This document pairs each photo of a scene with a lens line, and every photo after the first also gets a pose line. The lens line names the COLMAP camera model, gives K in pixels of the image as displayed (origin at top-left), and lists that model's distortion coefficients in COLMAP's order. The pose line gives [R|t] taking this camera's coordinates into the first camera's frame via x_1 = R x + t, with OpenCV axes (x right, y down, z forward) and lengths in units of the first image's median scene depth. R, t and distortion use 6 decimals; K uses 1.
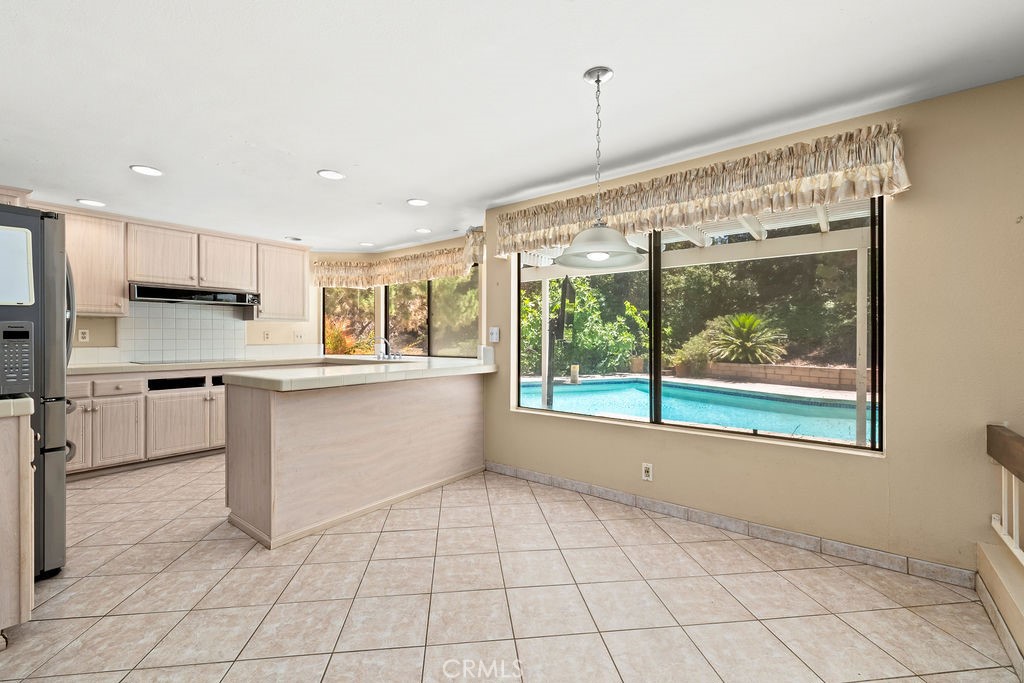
lens RADIAL K [[439.9, 0, 510.0], [0, 439.9, 337.6], [0, 0, 1]] dist [0.002413, 0.000390]
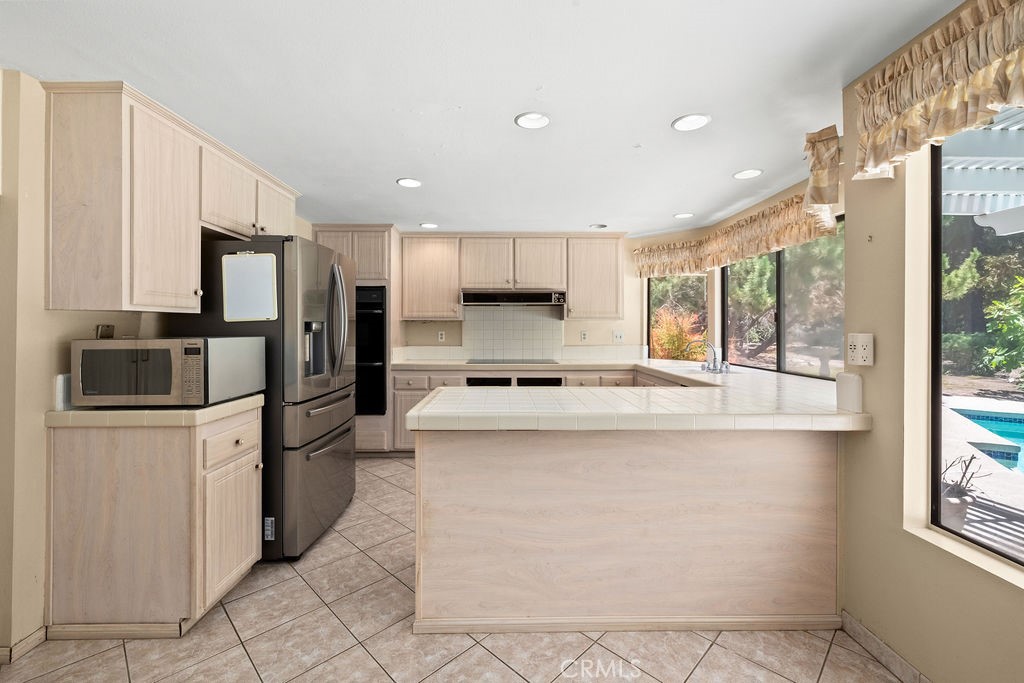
lens RADIAL K [[433.6, 0, 506.2], [0, 433.6, 328.2], [0, 0, 1]] dist [0.000028, -0.000044]
pose [[0.619993, 0.000080, -0.784607, 0.086154], [-0.000420, 1.000000, -0.000230, -0.027119], [0.784607, 0.000472, 0.619993, 0.403089]]
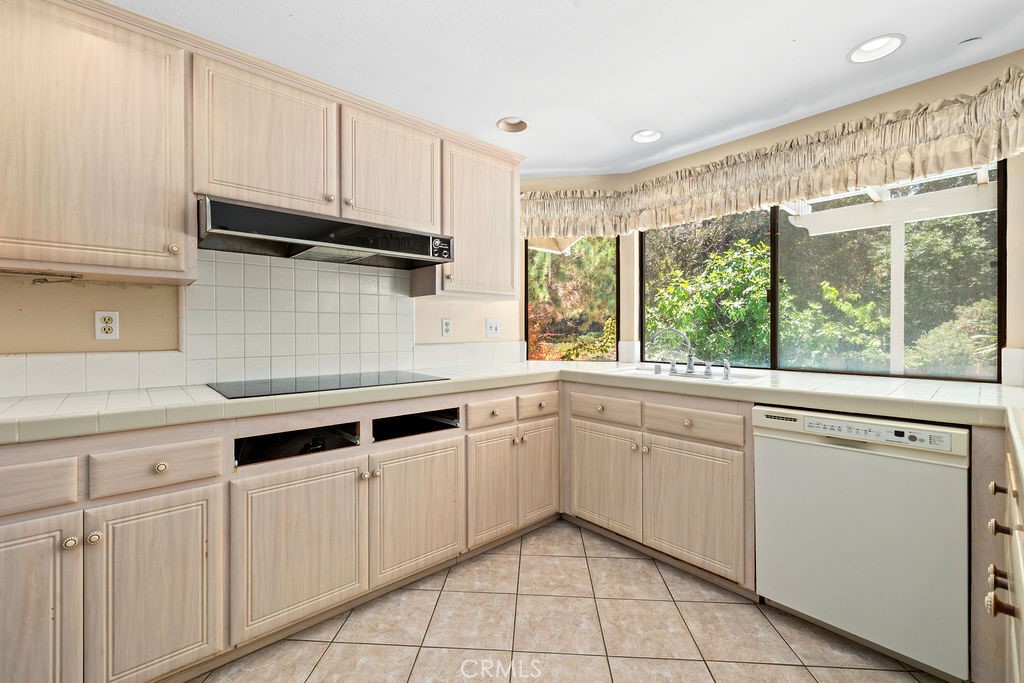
lens RADIAL K [[432.2, 0, 510.9], [0, 432.2, 331.9], [0, 0, 1]] dist [0.000598, 0.000227]
pose [[0.984442, -0.000175, -0.175711, -0.510389], [0.000783, 0.999994, 0.003395, 0.000788], [0.175710, -0.003480, 0.984436, 0.662207]]
